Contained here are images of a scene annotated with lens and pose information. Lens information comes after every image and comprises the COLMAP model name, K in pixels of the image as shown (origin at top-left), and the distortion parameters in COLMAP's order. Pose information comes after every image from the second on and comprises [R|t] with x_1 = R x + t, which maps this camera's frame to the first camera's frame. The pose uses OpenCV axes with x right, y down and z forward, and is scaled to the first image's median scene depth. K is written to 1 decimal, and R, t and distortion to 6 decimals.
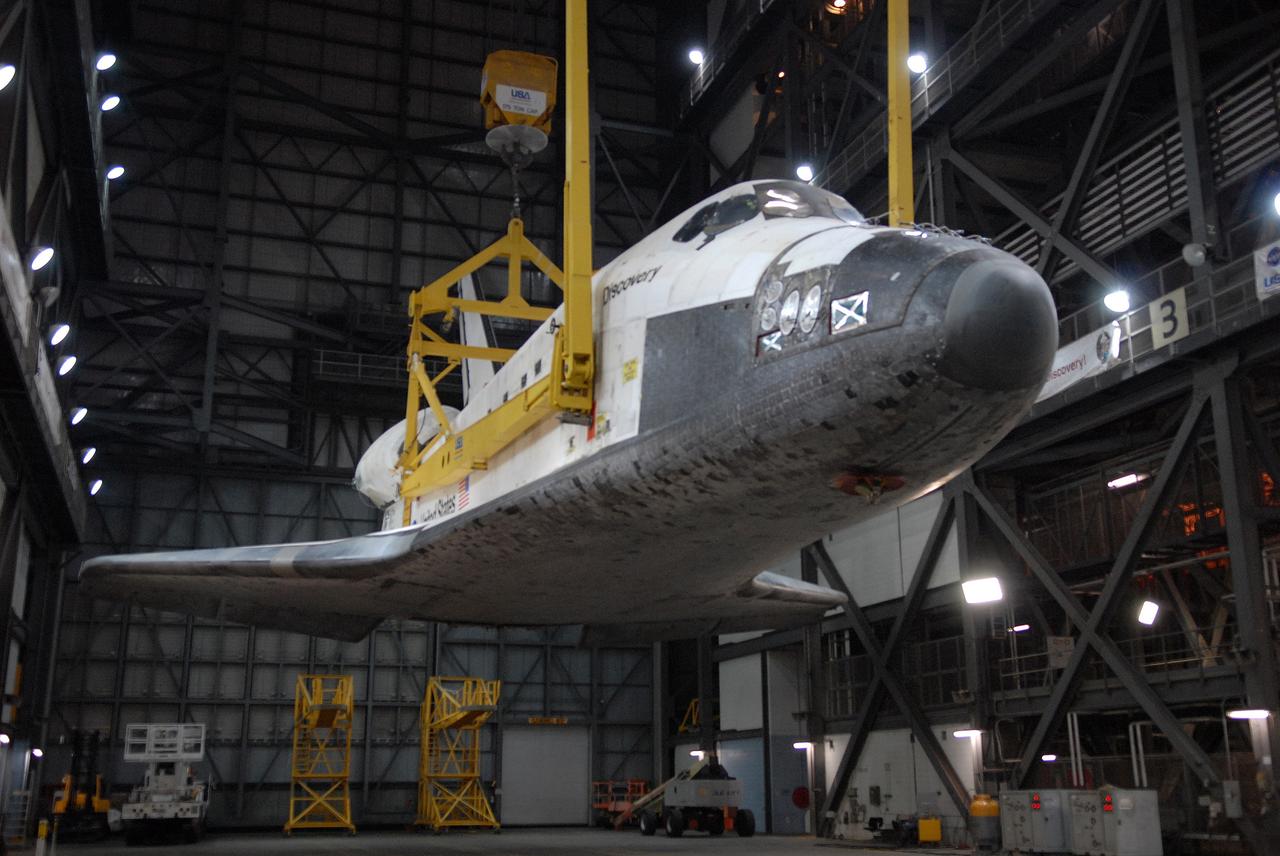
lens RADIAL K [[1357.2, 0, 646.2], [0, 1357.2, 431.4], [0, 0, 1]] dist [0.036559, 0.000000]
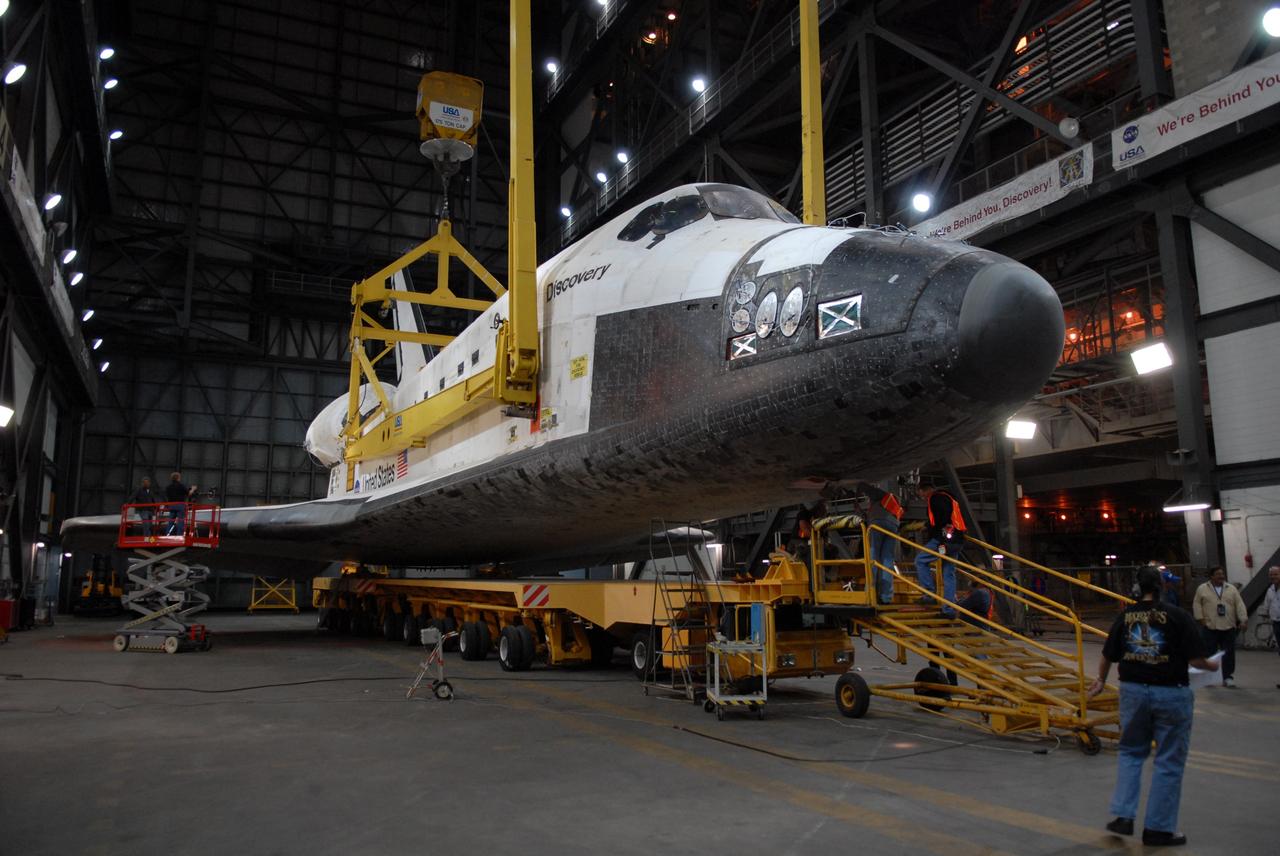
lens RADIAL K [[960.1, 0, 645.7], [0, 960.1, 430.8], [0, 0, 1]] dist [-0.027247, -0.023870]
pose [[0.992127, 0.016980, 0.124075, 0.024374], [-0.029260, 0.994772, 0.097835, -0.005349], [-0.121766, -0.100695, 0.987438, -0.021626]]
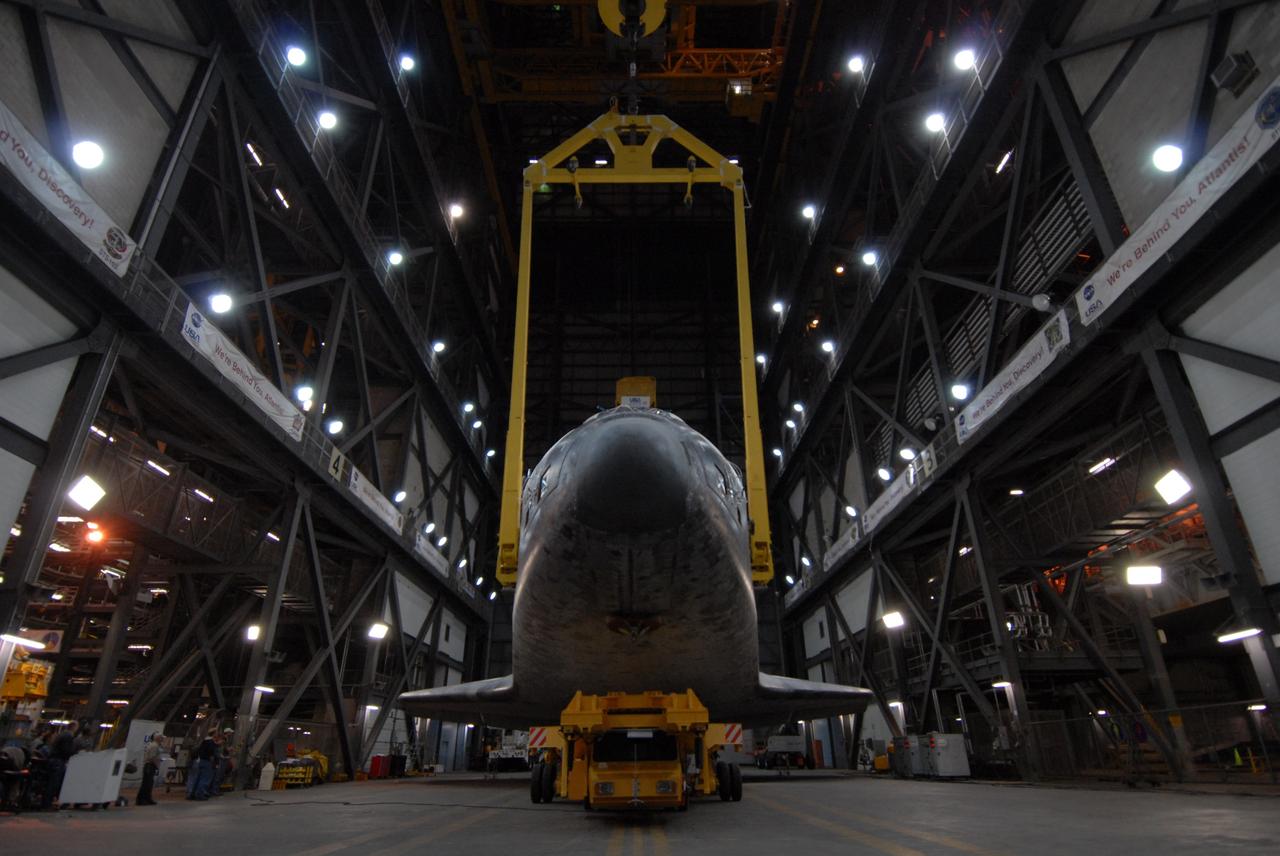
lens RADIAL K [[680.5, 0, 639.8], [0, 680.5, 431.9], [0, 0, 1]] dist [0.003281, -0.013686]
pose [[0.947819, -0.139639, -0.286602, 0.197832], [0.085543, 0.977400, -0.193316, 0.016453], [0.307119, 0.158712, 0.938343, 0.014397]]
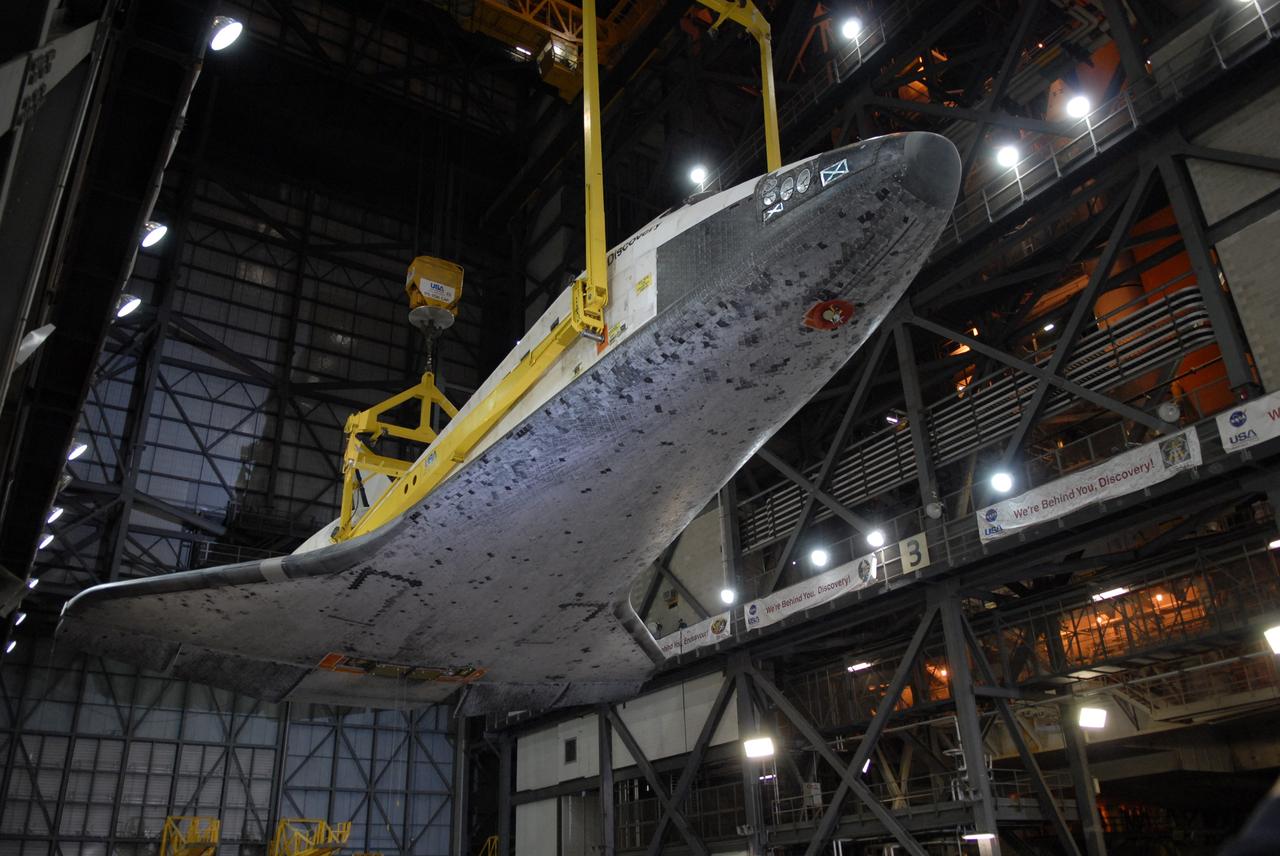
lens RADIAL K [[1005.6, 0, 641.4], [0, 1005.6, 425.5], [0, 0, 1]] dist [-0.023991, -0.019603]
pose [[0.966720, 0.084018, 0.241647, -0.119032], [-0.035455, 0.979420, -0.198692, 0.005121], [-0.253368, 0.183512, 0.949804, 0.021850]]
